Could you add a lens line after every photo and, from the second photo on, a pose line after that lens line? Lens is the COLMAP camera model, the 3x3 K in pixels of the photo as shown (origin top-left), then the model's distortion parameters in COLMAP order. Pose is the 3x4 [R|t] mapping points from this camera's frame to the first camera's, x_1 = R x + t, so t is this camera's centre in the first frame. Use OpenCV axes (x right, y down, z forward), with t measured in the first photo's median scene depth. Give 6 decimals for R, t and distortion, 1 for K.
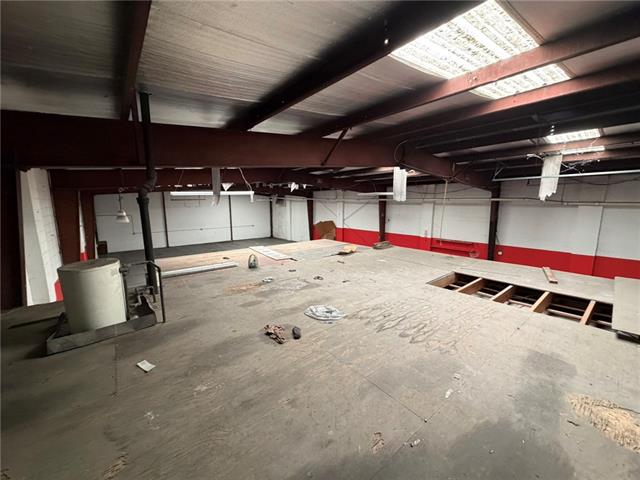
lens RADIAL K [[256.1, 0, 316.4], [0, 256.1, 239.8], [0, 0, 1]] dist [-0.005726, 0.000266]
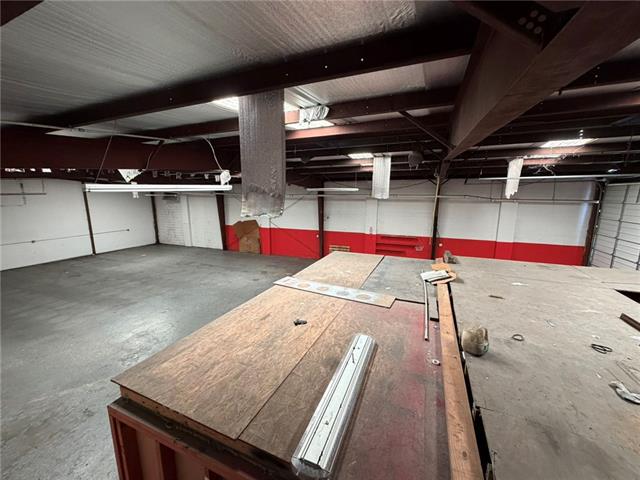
lens RADIAL K [[256.1, 0, 319.4], [0, 256.1, 239.4], [0, 0, 1]] dist [-0.005726, 0.000266]
pose [[0.880650, -0.078315, 0.467250, -0.186028], [0.067172, 0.996920, 0.040489, -0.037000], [-0.468982, -0.004270, 0.883198, 0.190381]]
